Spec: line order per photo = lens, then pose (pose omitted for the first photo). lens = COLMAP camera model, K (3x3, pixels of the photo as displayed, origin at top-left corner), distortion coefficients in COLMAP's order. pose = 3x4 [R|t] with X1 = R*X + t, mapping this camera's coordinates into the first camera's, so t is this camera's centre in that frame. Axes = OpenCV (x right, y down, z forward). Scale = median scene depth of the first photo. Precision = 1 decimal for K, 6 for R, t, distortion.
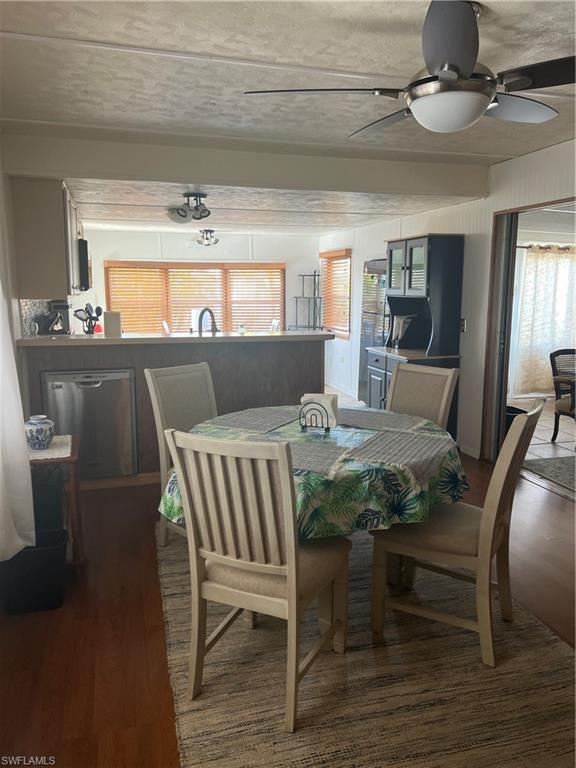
lens RADIAL K [[573.5, 0, 288.0], [0, 573.5, 384.0], [0, 0, 1]] dist [0.047459, -0.071810]
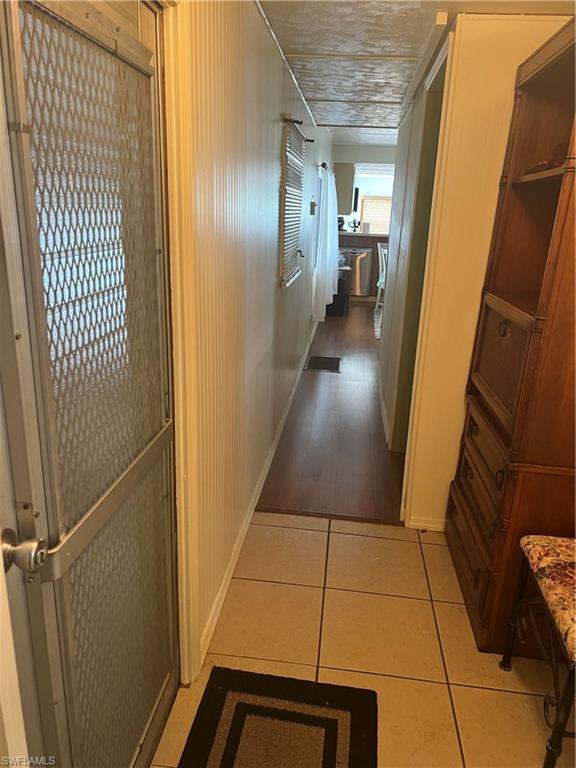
lens RADIAL K [[573.5, 0, 288.0], [0, 573.5, 384.0], [0, 0, 1]] dist [0.047459, -0.071810]
pose [[0.920555, 0.143267, -0.363390, 0.607997], [-0.099953, 0.985734, 0.135419, 0.426707], [0.377607, -0.088338, 0.921742, -2.362474]]
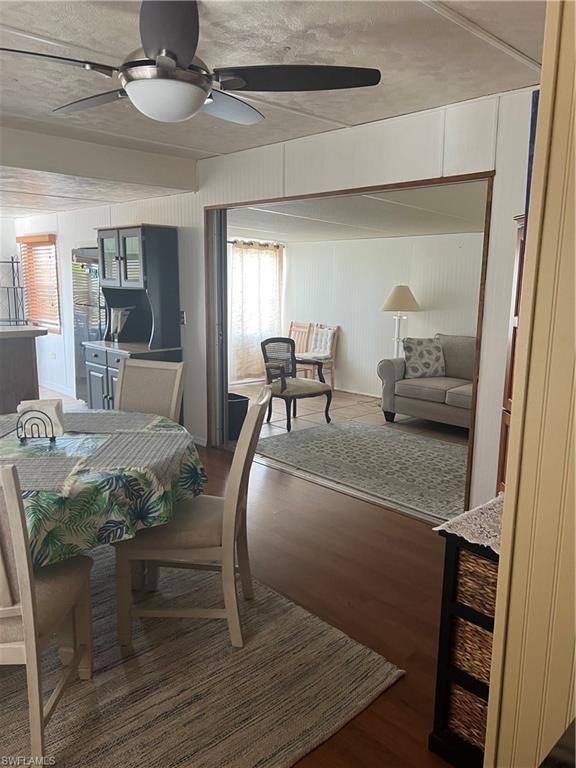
lens RADIAL K [[573.5, 0, 288.0], [0, 573.5, 384.0], [0, 0, 1]] dist [0.047459, -0.071810]
pose [[0.881010, -0.072152, 0.467563, -0.021154], [0.063606, 0.997394, 0.034063, -0.012497], [-0.468803, -0.000270, 0.883303, 0.035777]]
